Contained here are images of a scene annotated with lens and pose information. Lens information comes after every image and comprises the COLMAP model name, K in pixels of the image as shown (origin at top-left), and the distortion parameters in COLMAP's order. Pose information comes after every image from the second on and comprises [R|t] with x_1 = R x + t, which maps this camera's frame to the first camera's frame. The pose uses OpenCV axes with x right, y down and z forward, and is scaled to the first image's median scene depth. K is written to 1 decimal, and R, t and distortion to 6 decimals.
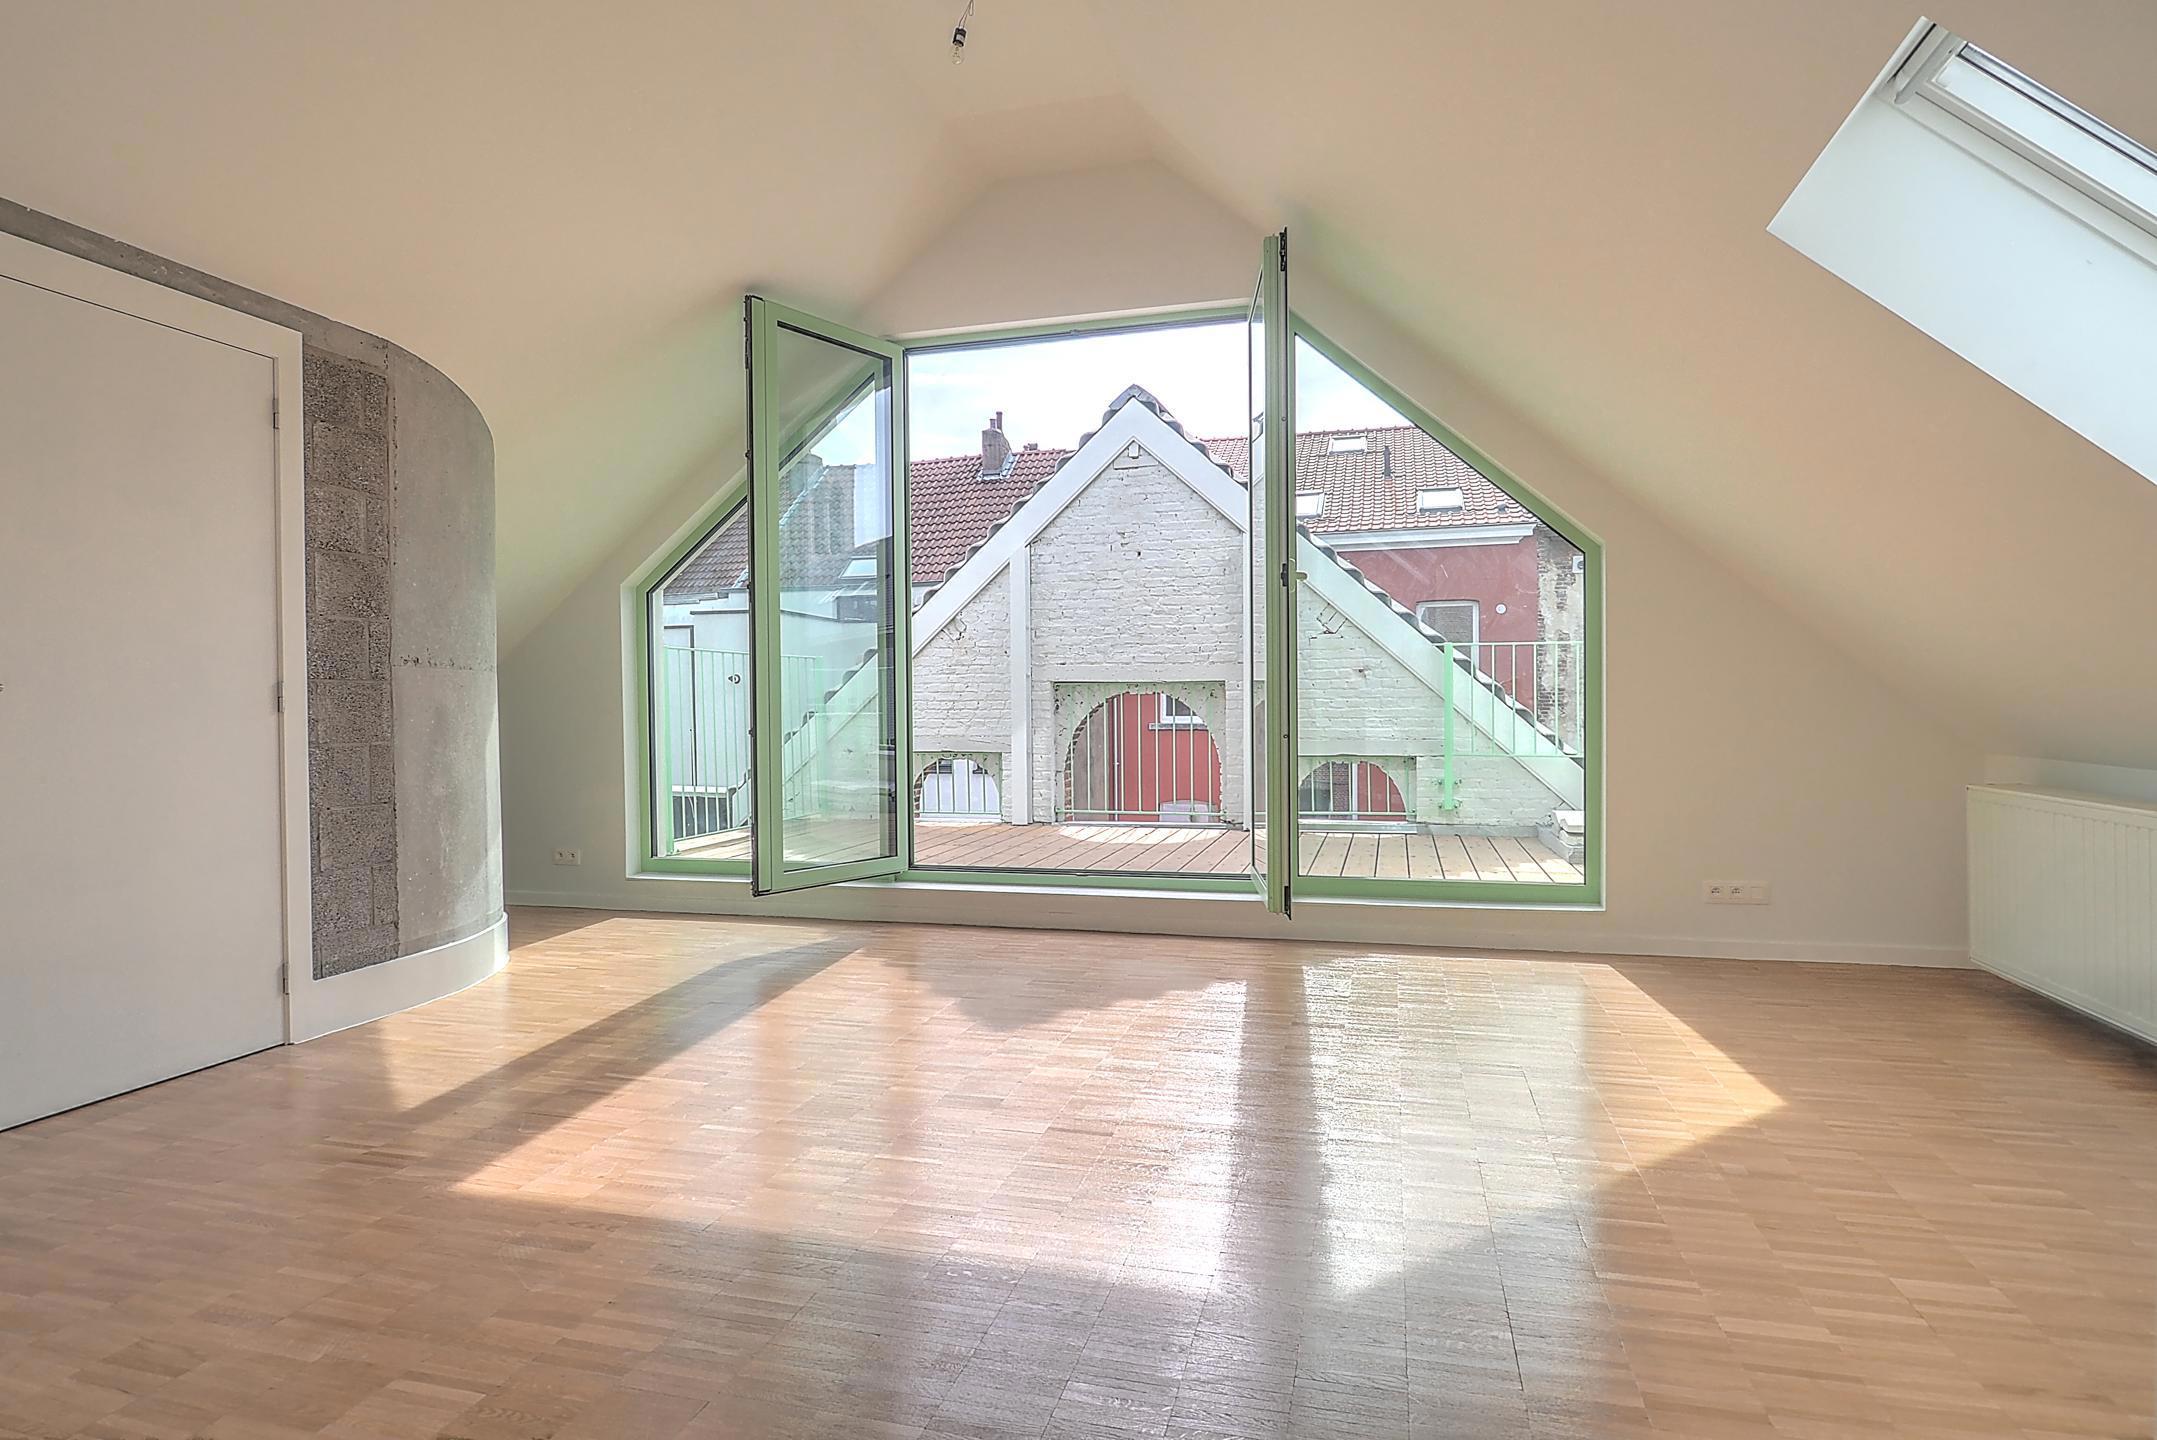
lens RADIAL K [[1152.1, 0, 1055.5], [0, 1152.1, 725.1], [0, 0, 1]] dist [-0.008959, -0.003471]
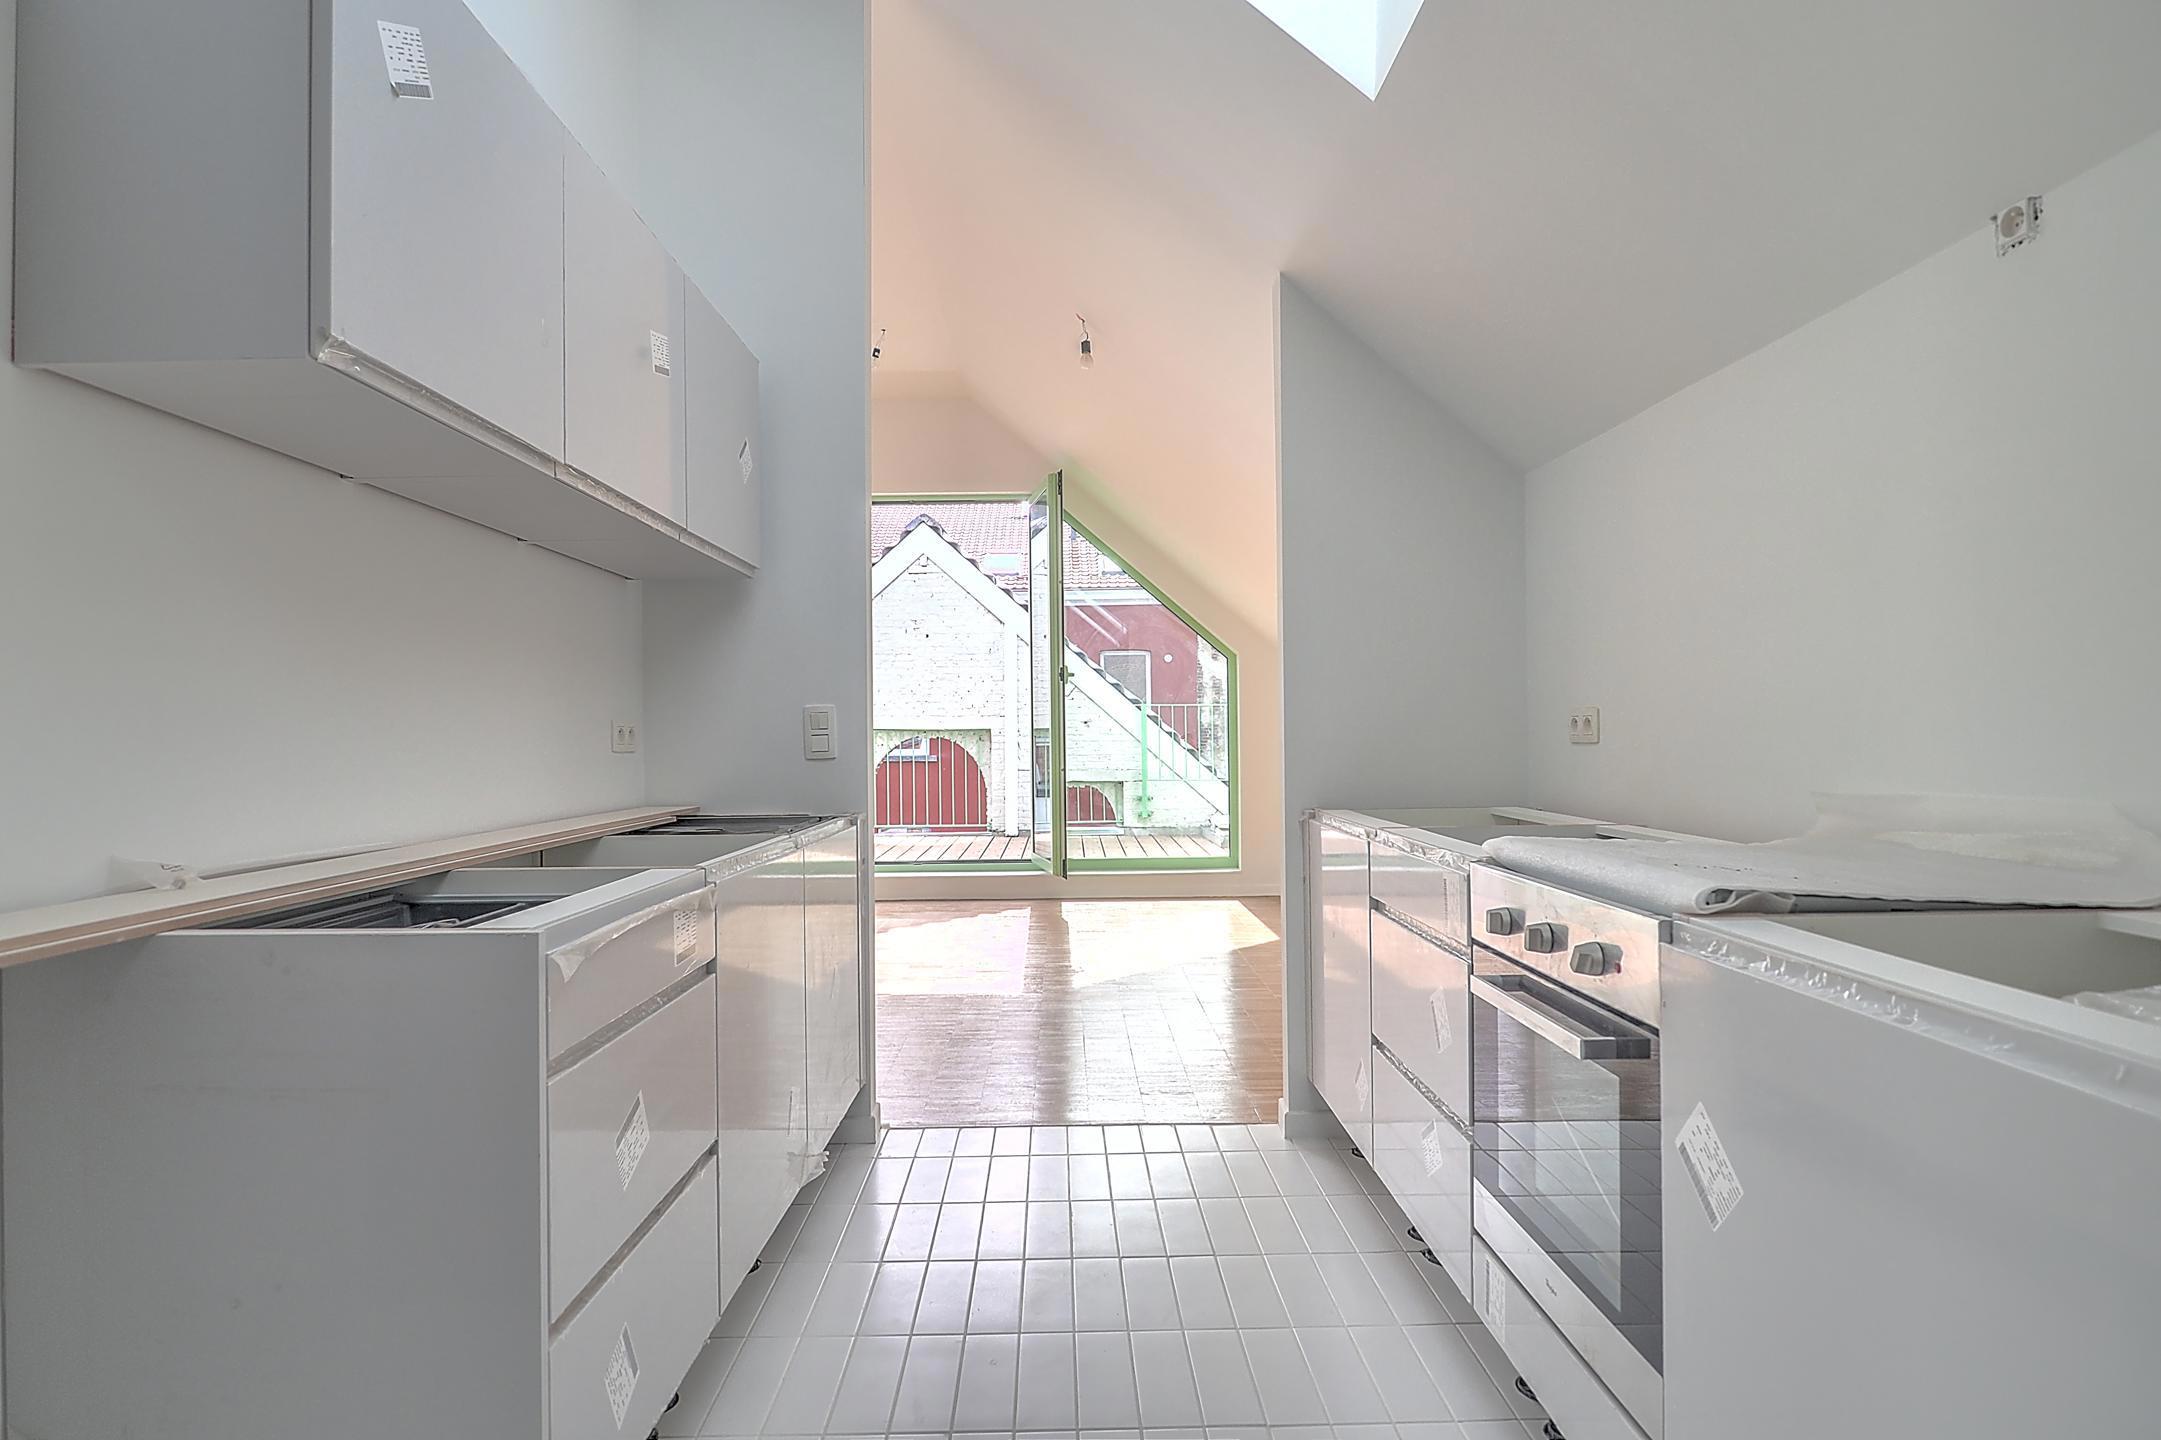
lens RADIAL K [[1154.2, 0, 1074.1], [0, 1154.2, 714.6], [0, 0, 1]] dist [-0.008959, -0.003471]
pose [[0.957447, 0.000417, 0.288610, -0.203170], [0.008749, 0.999497, -0.030467, -0.016288], [-0.288477, 0.031696, 0.956962, -0.463261]]
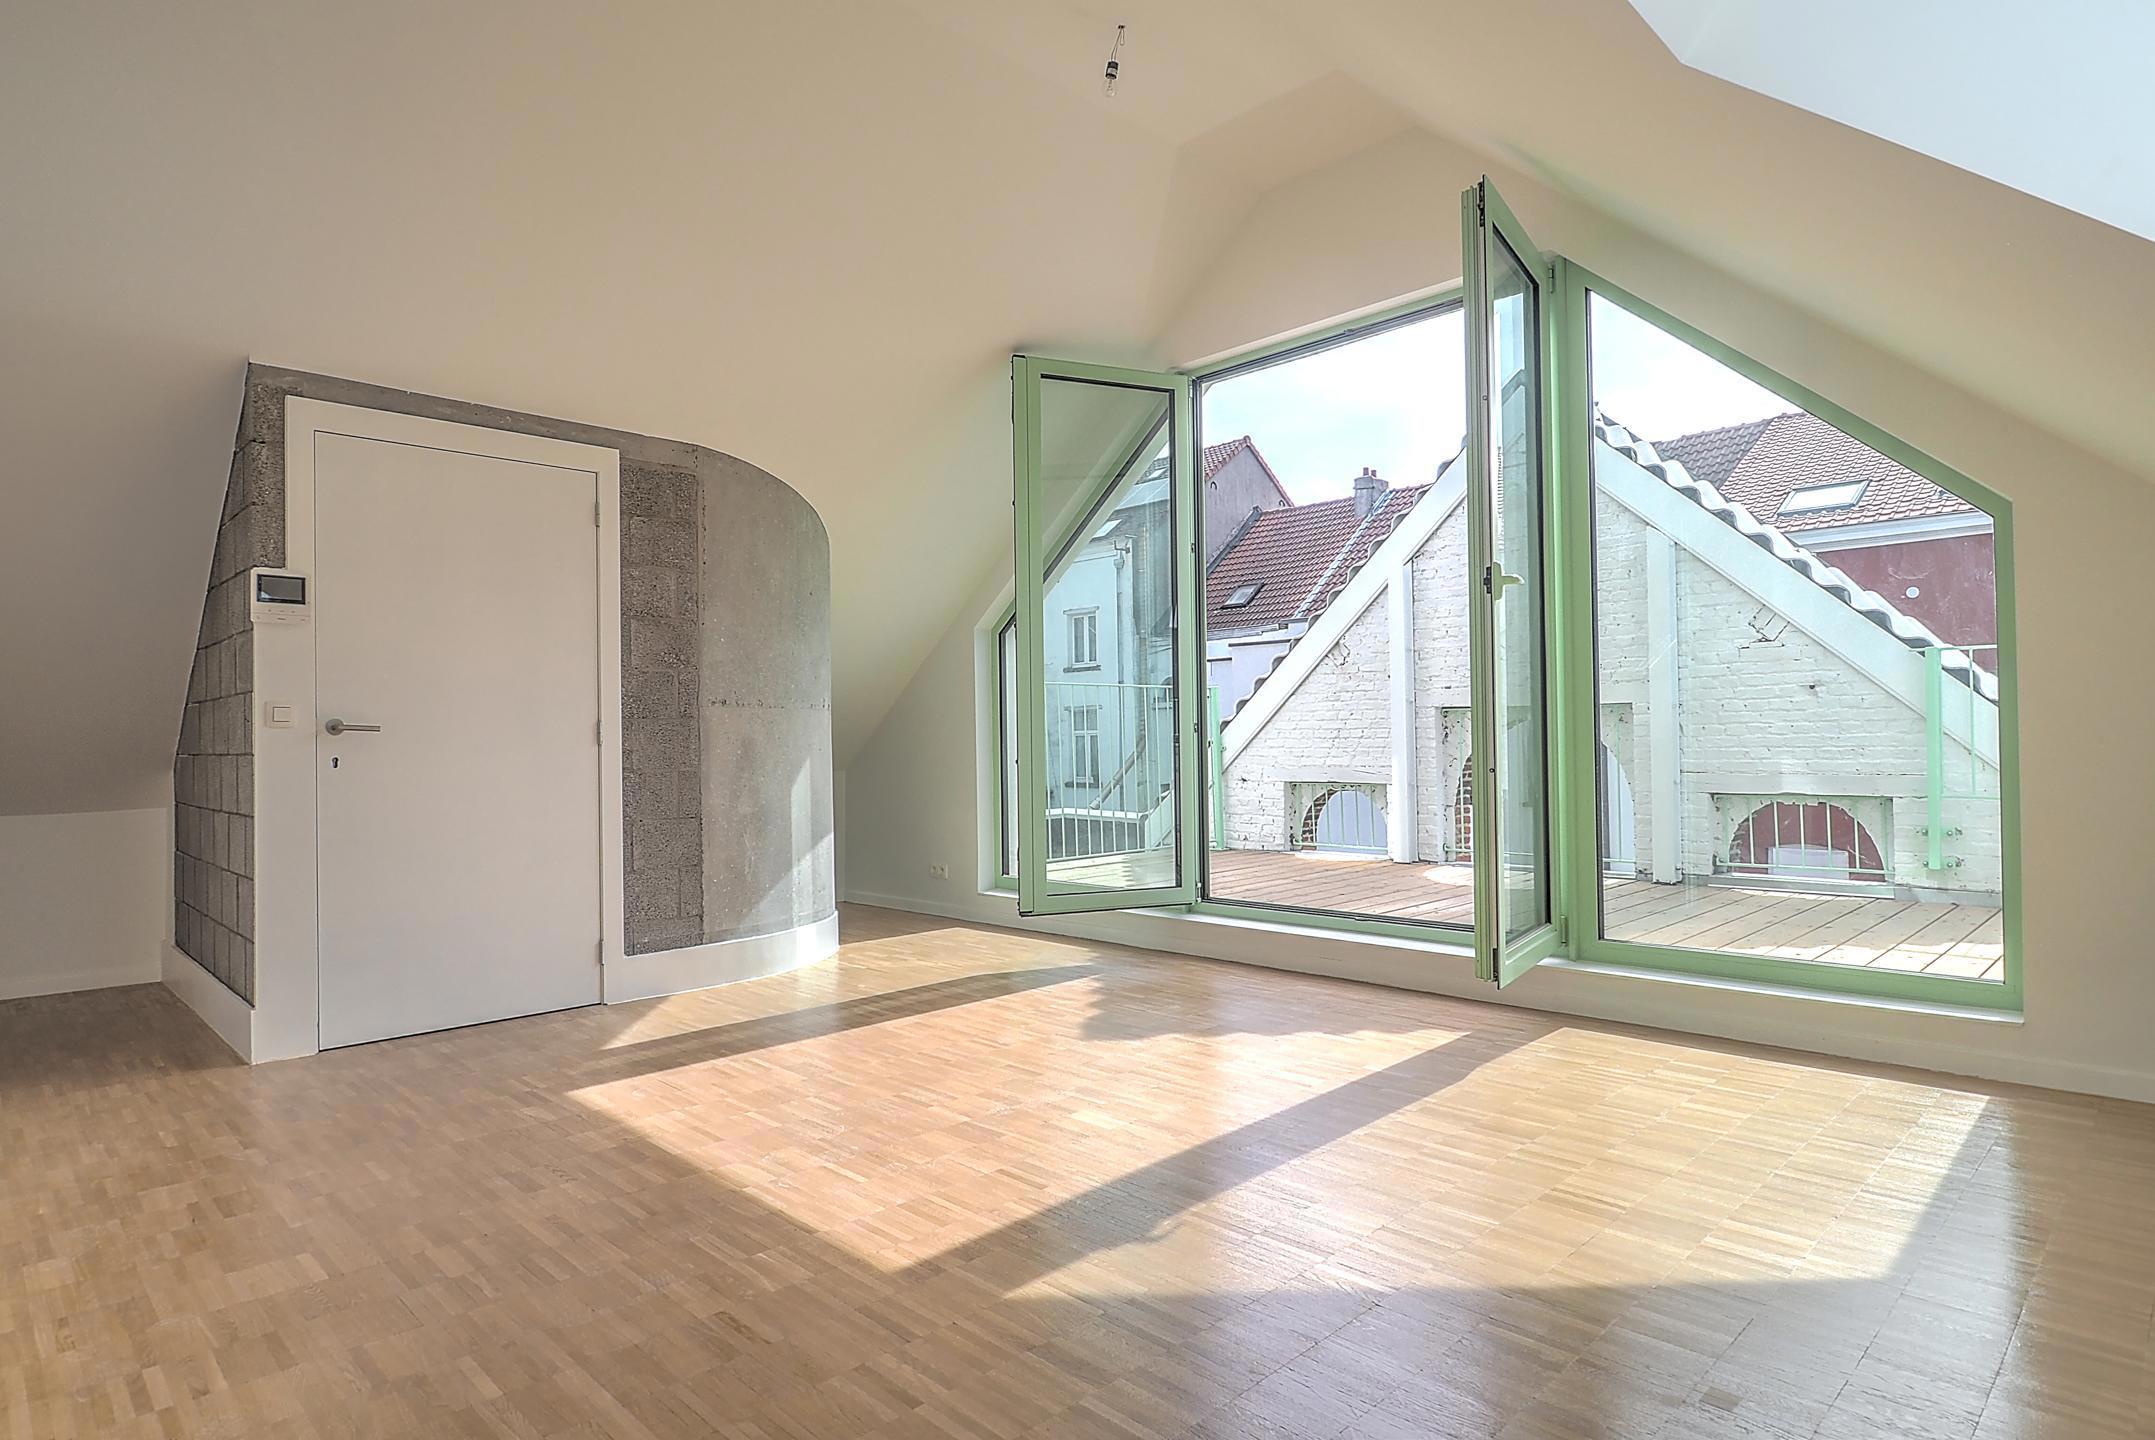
lens RADIAL K [[1151.0, 0, 1068.4], [0, 1151.0, 725.8], [0, 0, 1]] dist [-0.008959, -0.003471]
pose [[0.868950, -0.009712, -0.494804, 0.261713], [-0.001613, 0.999747, -0.022456, -0.002753], [0.494897, 0.020311, 0.868714, 0.084860]]
